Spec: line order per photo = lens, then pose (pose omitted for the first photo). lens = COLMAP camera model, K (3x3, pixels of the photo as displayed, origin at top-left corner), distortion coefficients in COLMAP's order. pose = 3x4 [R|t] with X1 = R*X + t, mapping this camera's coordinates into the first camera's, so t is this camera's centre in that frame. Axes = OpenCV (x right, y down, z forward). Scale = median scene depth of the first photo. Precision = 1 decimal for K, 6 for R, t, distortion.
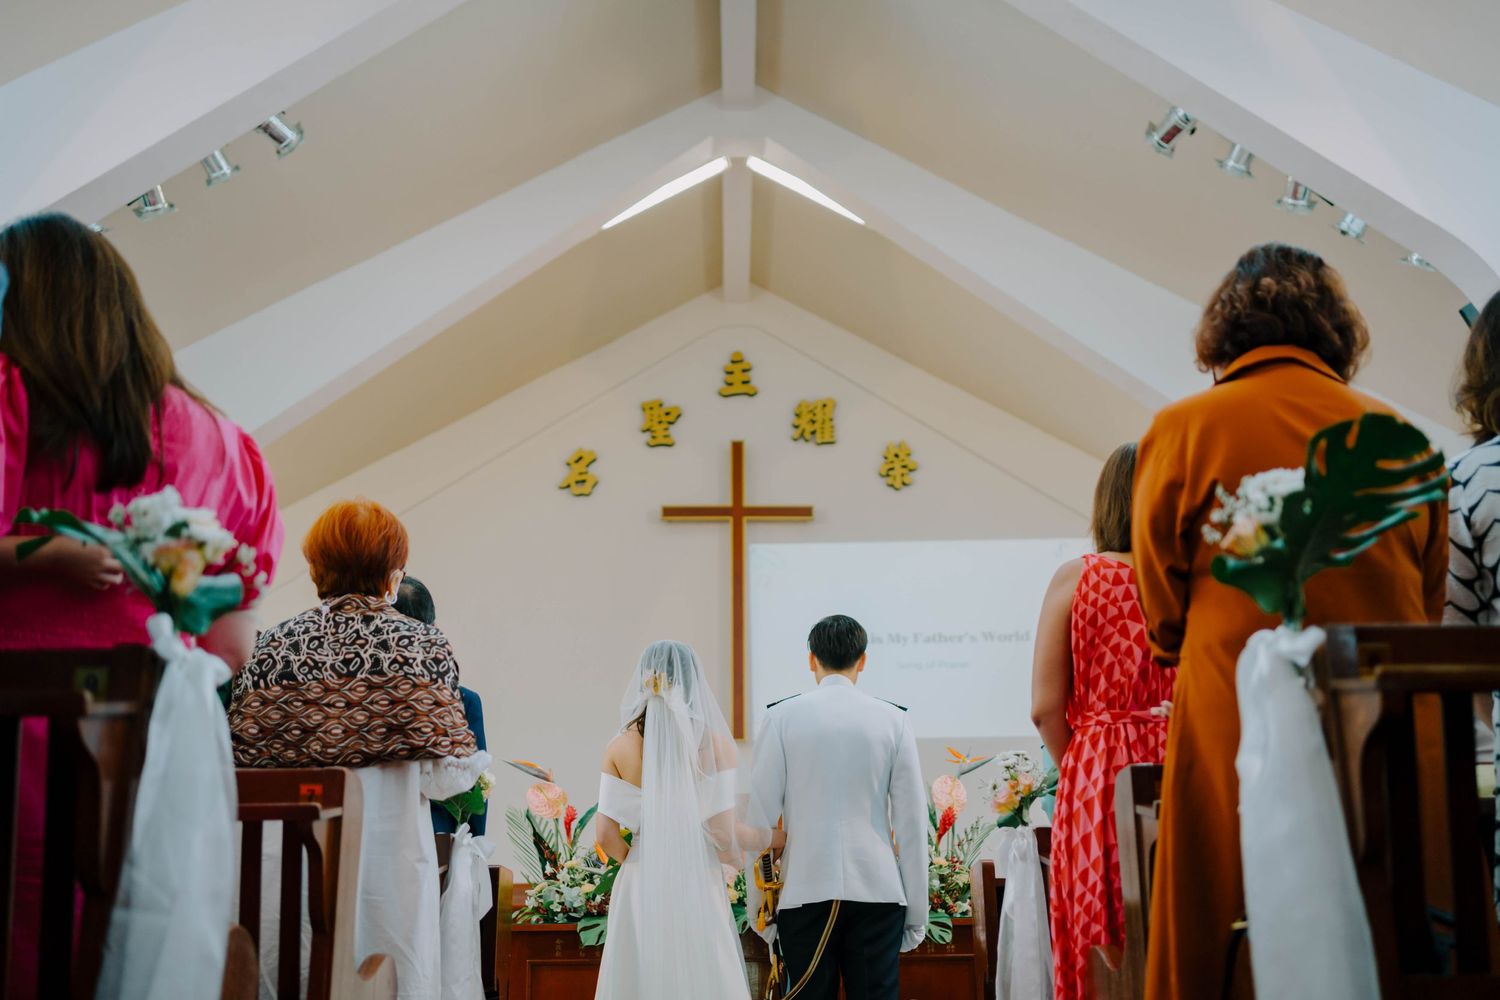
lens RADIAL K [[1724.6, 0, 789.3], [0, 1724.6, 453.9], [0, 0, 1]] dist [0.076784, -0.003145]
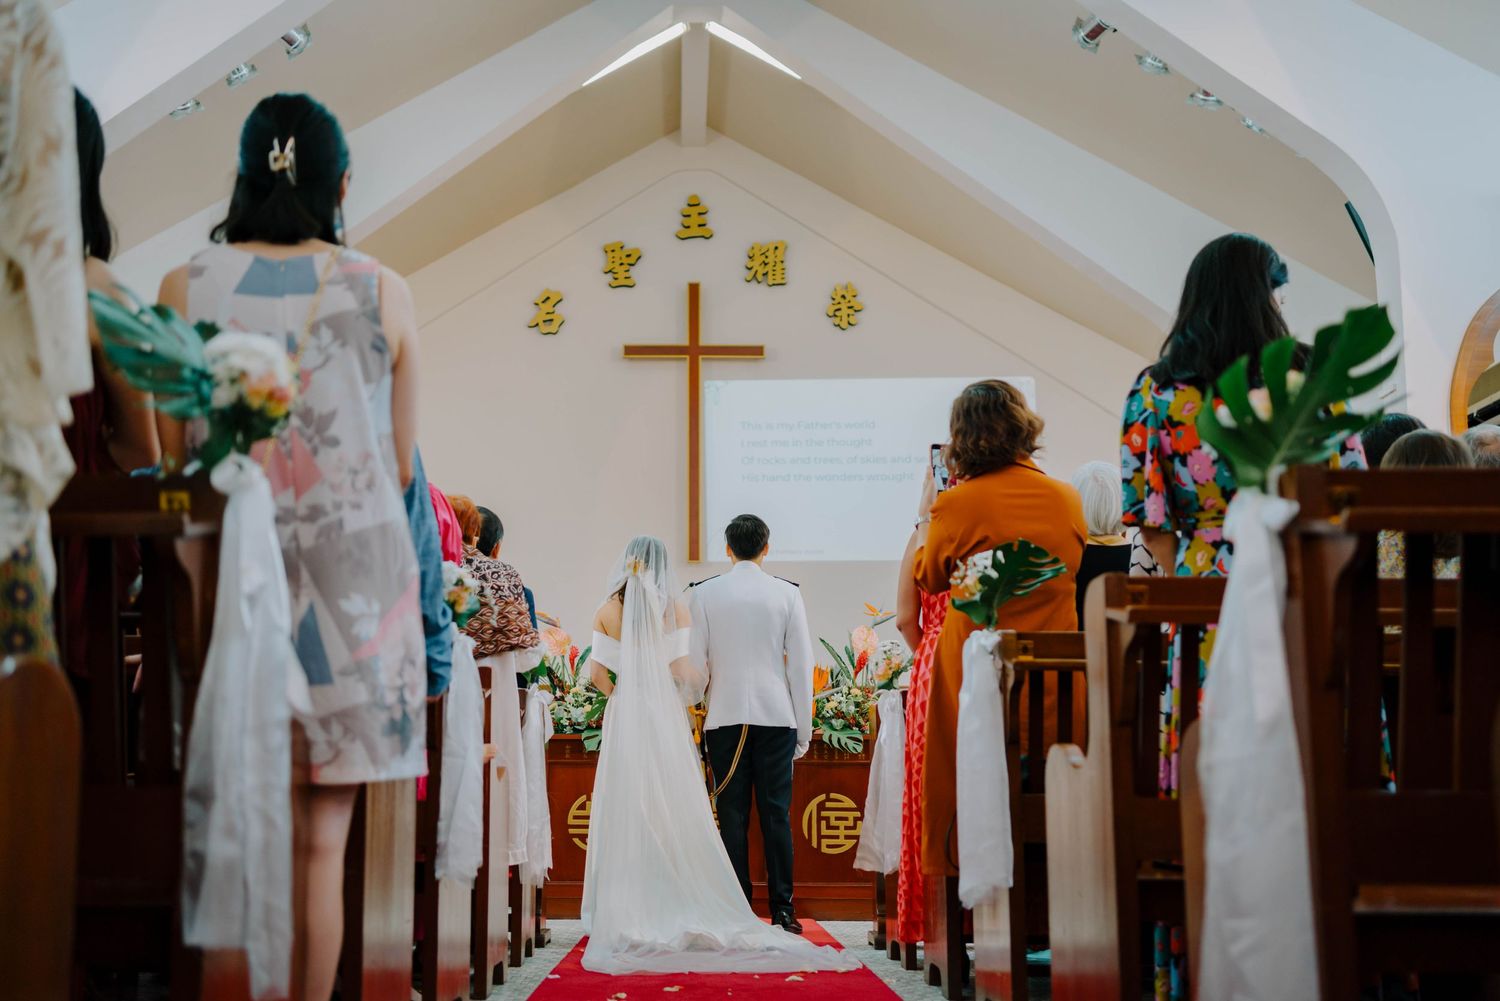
lens RADIAL K [[1782.4, 0, 687.5], [0, 1782.4, 501.8], [0, 0, 1]] dist [0.125845, -0.007726]
pose [[0.999536, 0.008358, -0.029293, -0.000780], [-0.003918, 0.988911, 0.148459, -0.044492], [0.030209, -0.148275, 0.988485, -0.132349]]
